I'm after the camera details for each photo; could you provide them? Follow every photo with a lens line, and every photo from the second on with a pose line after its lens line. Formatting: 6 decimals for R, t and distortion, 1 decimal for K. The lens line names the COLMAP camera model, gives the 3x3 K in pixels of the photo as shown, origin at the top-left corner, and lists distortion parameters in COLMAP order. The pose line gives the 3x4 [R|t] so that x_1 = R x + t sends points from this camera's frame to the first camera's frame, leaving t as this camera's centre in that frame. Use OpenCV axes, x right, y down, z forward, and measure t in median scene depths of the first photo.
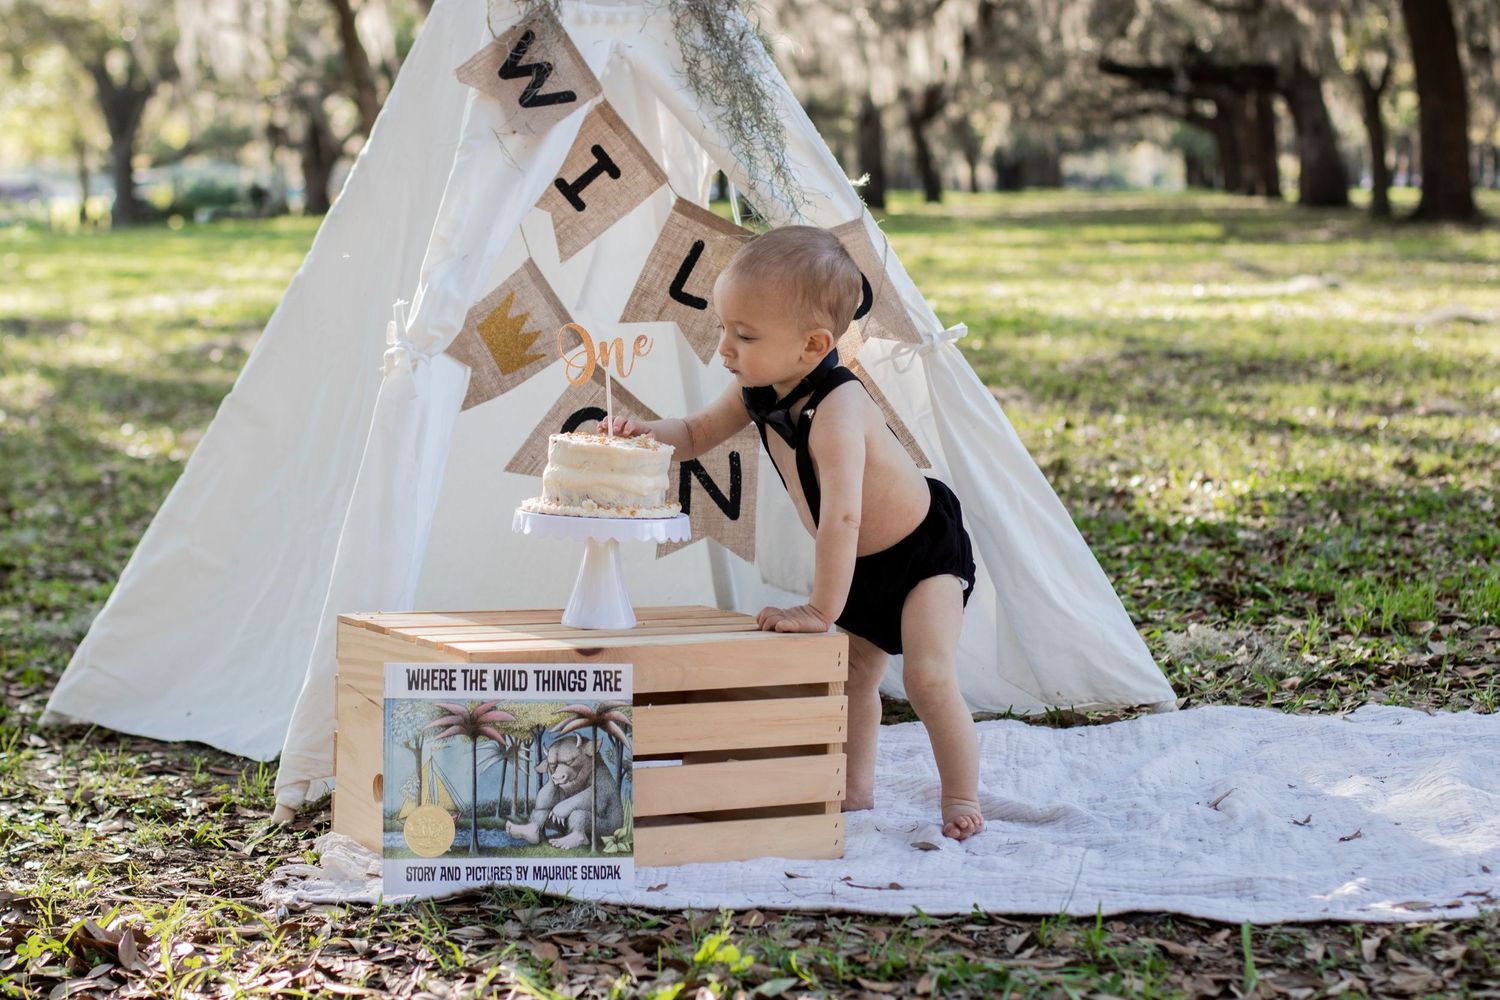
lens RADIAL K [[3522.0, 0, 750.0], [0, 3522.0, 500.0], [0, 0, 1]] dist [-0.124747, -0.236187]
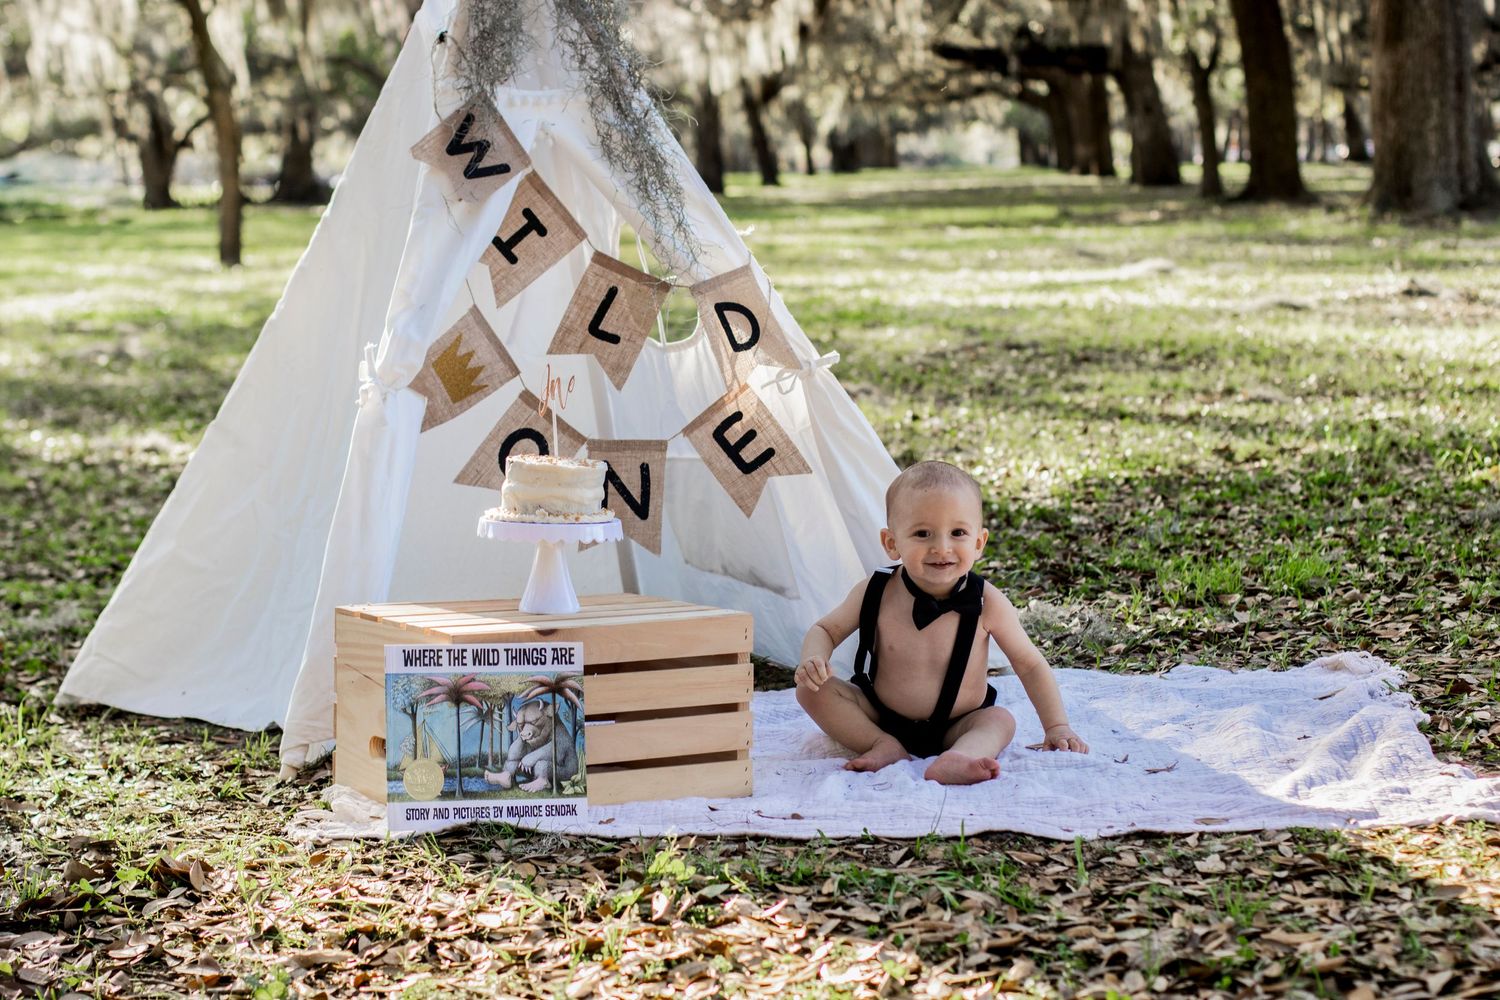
lens RADIAL K [[3522.0, 0, 750.0], [0, 3522.0, 500.0], [0, 0, 1]] dist [-0.124747, -0.236187]
pose [[0.998815, -0.018085, 0.045182, -0.028505], [0.017835, 0.999823, 0.005917, -0.009388], [-0.045281, -0.005105, 0.998961, -0.232222]]
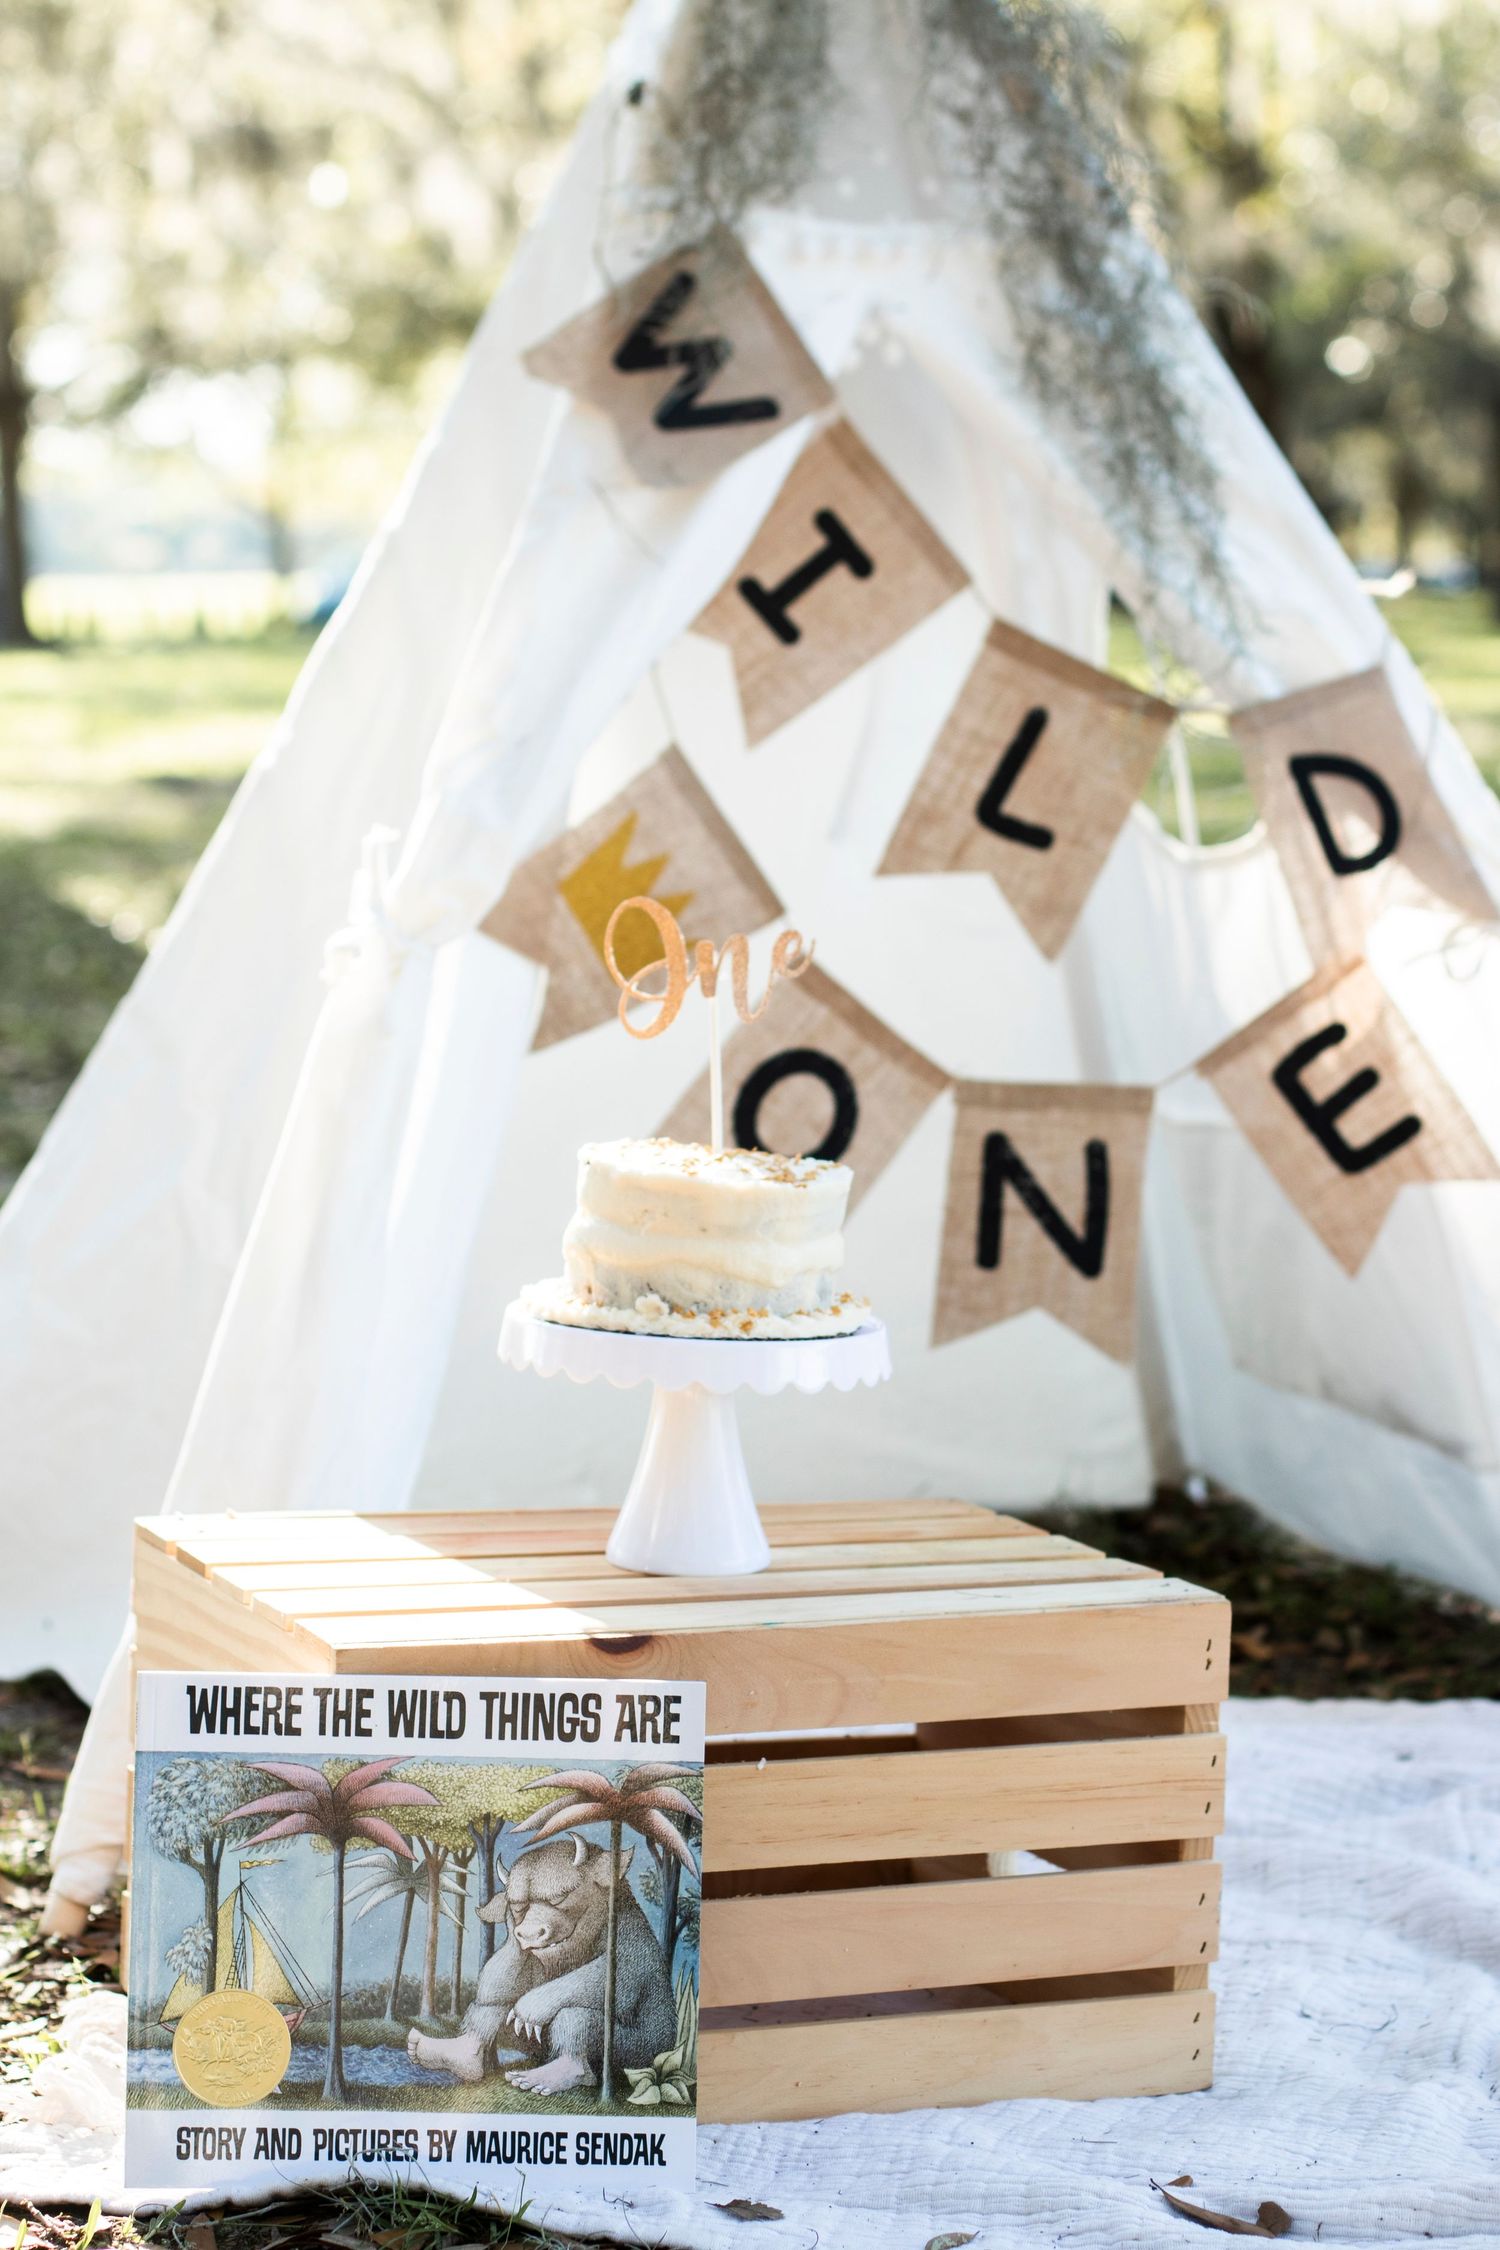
lens RADIAL K [[5283.0, 0, 750.0], [0, 5283.0, 1125.0], [0, 0, 1]] dist [-0.124747, -0.236187]
pose [[0.989275, 0.021432, -0.144486, 0.064092], [-0.019003, 0.999654, 0.018169, -0.034518], [0.144825, -0.015228, 0.989340, 0.328856]]
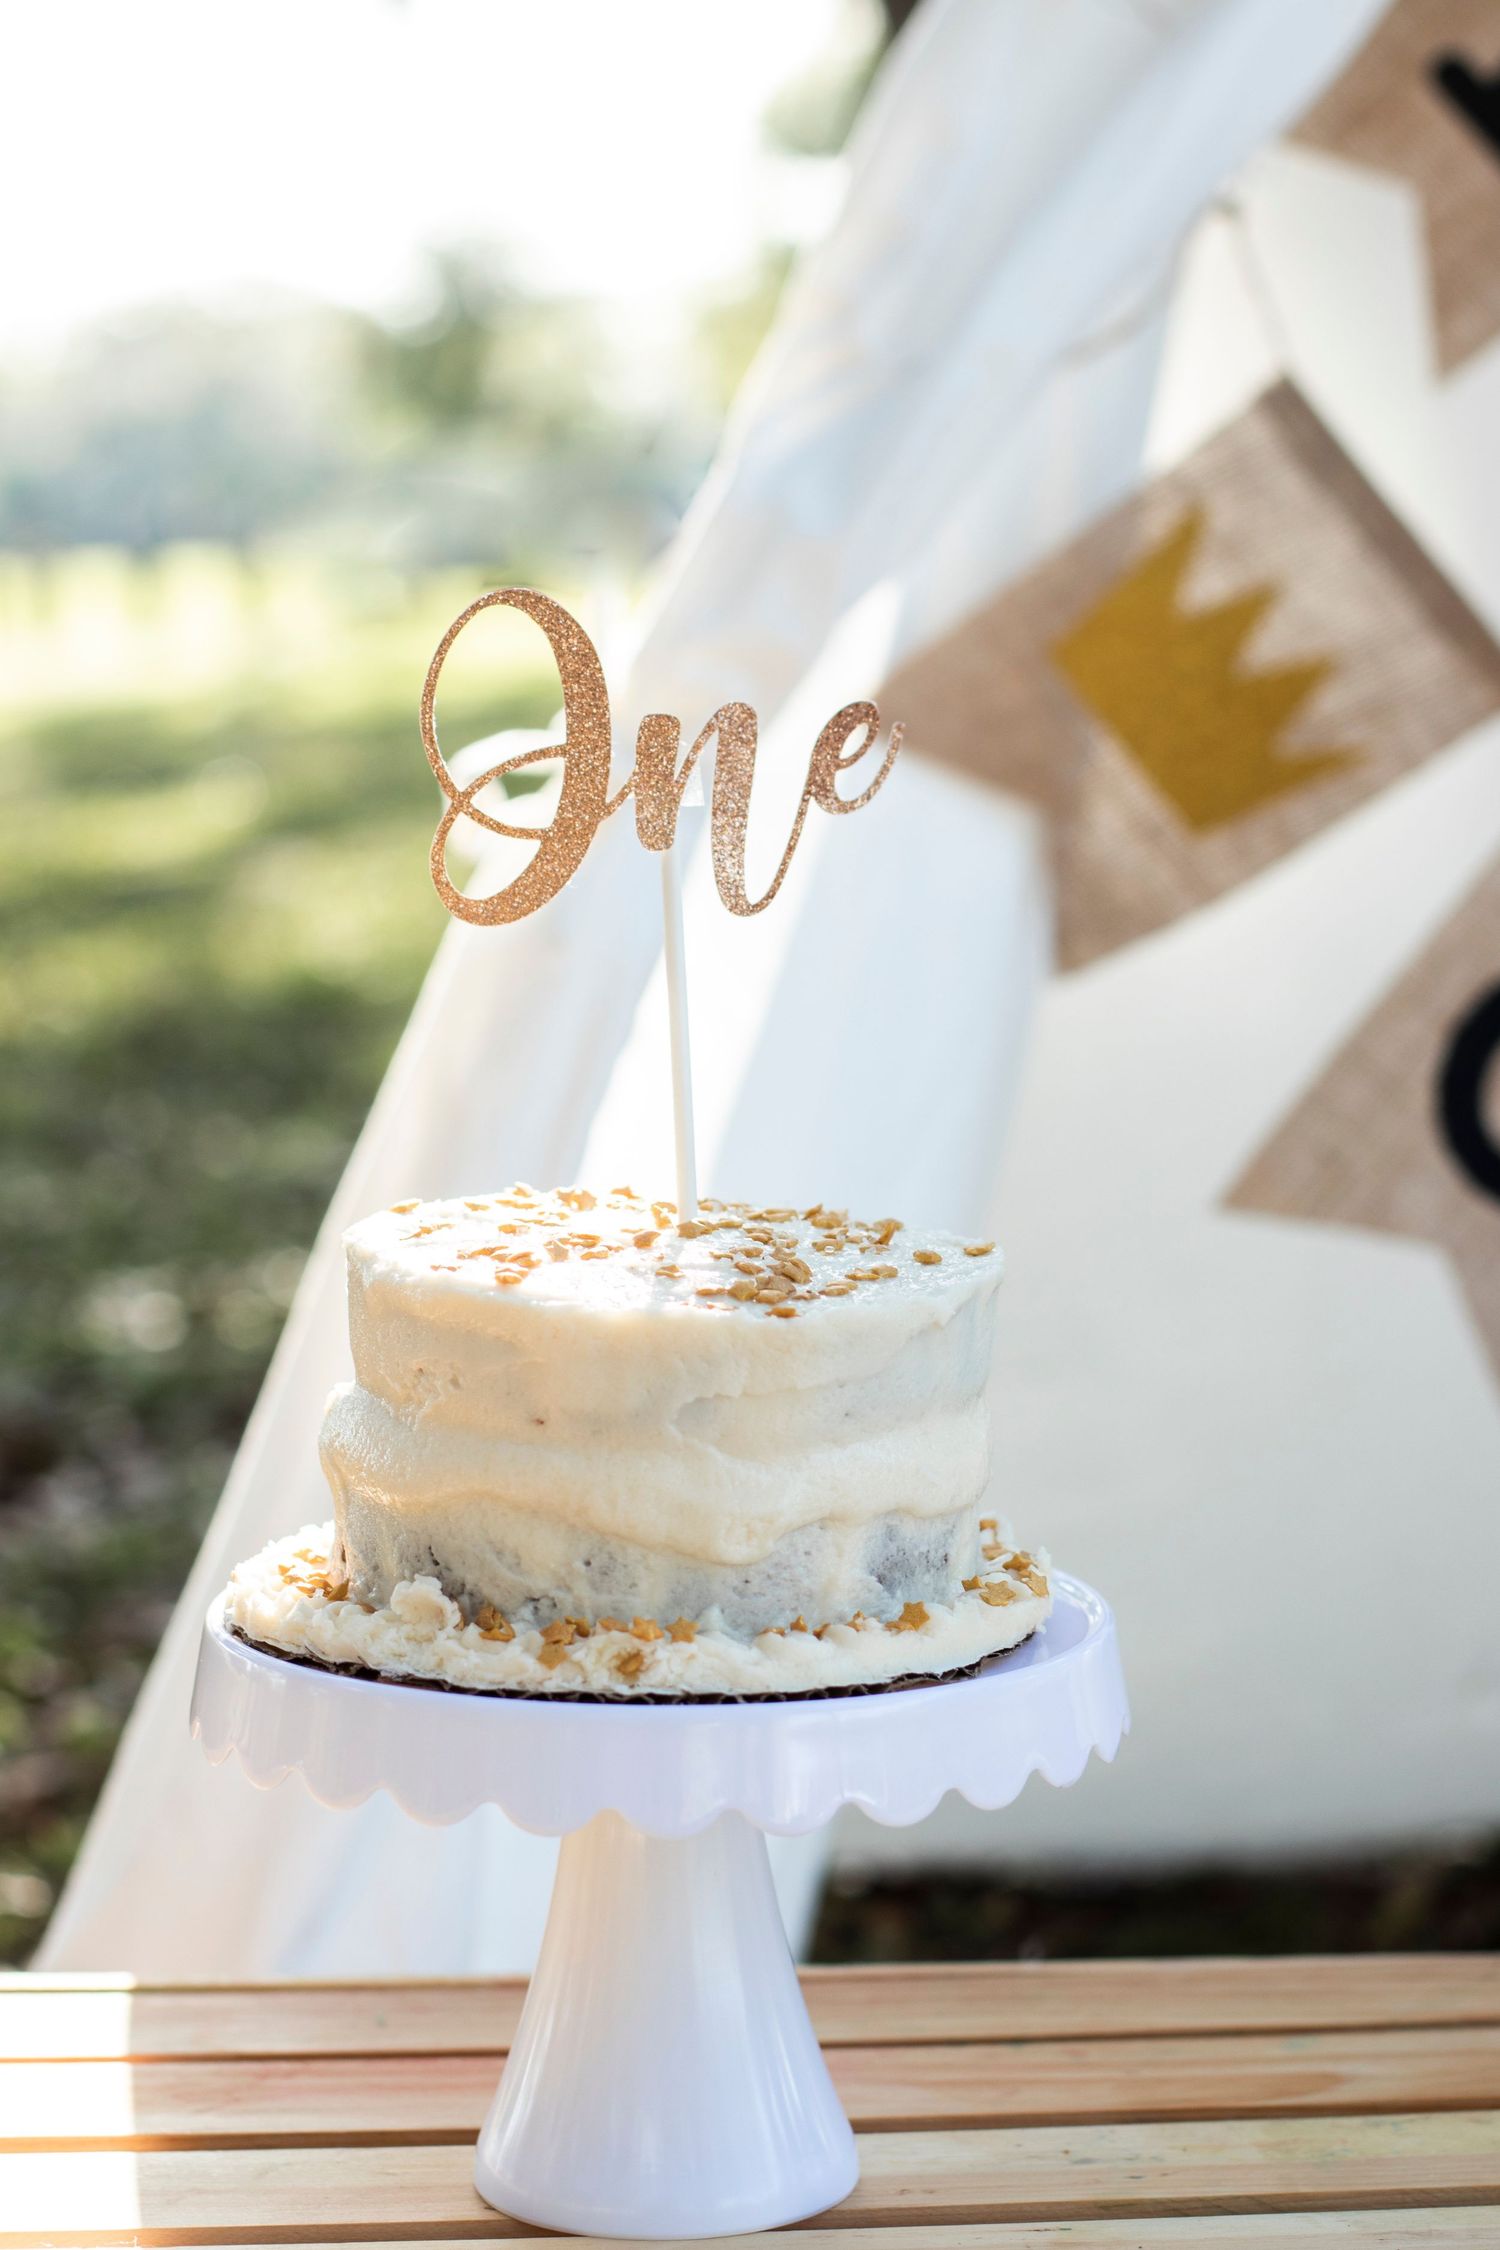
lens RADIAL K [[5486.8, 0, 750.0], [0, 5486.8, 1125.0], [0, 0, 1]] dist [-0.040068, -0.075779]
pose [[0.881135, 0.014821, -0.472632, 0.105423], [0.003311, 0.999291, 0.037510, -0.034920], [0.472853, -0.034617, 0.880461, 0.750896]]
